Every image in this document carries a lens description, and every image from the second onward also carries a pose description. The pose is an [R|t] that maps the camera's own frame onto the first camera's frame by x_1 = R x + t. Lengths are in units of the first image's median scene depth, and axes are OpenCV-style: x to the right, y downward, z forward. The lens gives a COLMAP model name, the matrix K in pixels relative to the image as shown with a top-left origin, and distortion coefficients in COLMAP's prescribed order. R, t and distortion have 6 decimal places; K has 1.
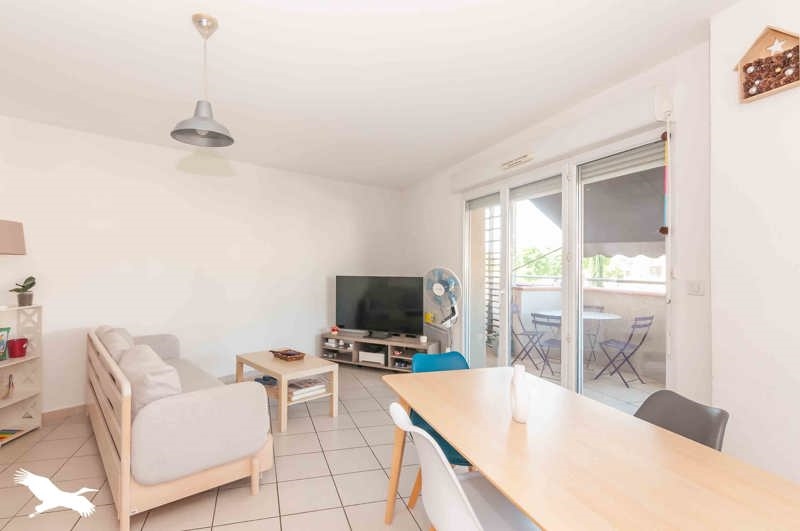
lens RADIAL K [[404.2, 0, 400.0], [0, 404.2, 265.5], [0, 0, 1]] dist [0.002110, 0.000227]
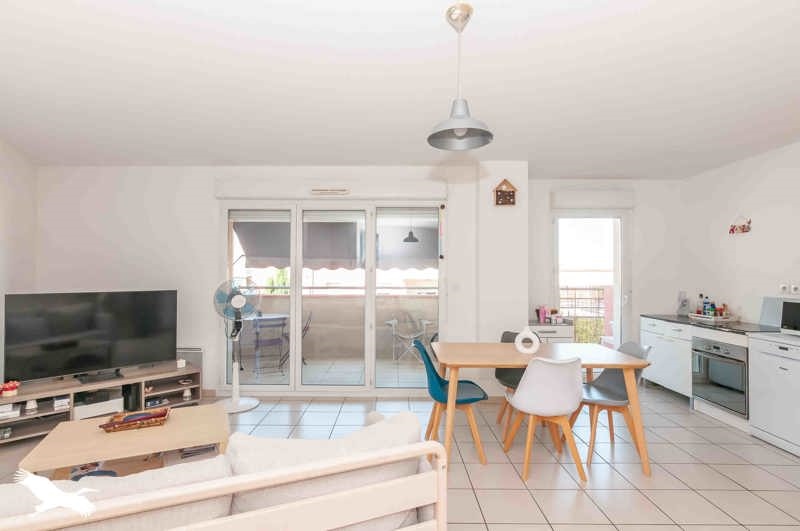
lens RADIAL K [[404.2, 0, 400.0], [0, 404.2, 265.5], [0, 0, 1]] dist [0.002110, 0.000227]
pose [[0.321153, 0.019526, 0.946826, -0.619743], [-0.000699, 0.999792, -0.020381, -0.005730], [-0.947027, 0.005883, 0.321100, 0.317097]]
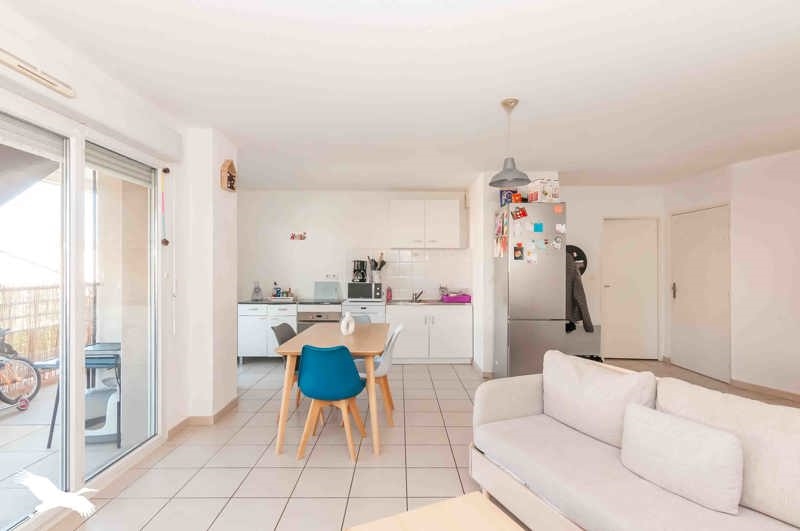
lens RADIAL K [[404.2, 0, 400.0], [0, 404.2, 265.5], [0, 0, 1]] dist [0.002110, 0.000227]
pose [[-0.950430, 0.002188, 0.310932, -0.250511], [0.000202, 0.999979, -0.006419, -0.002744], [-0.310939, -0.006038, -0.950411, 1.070778]]
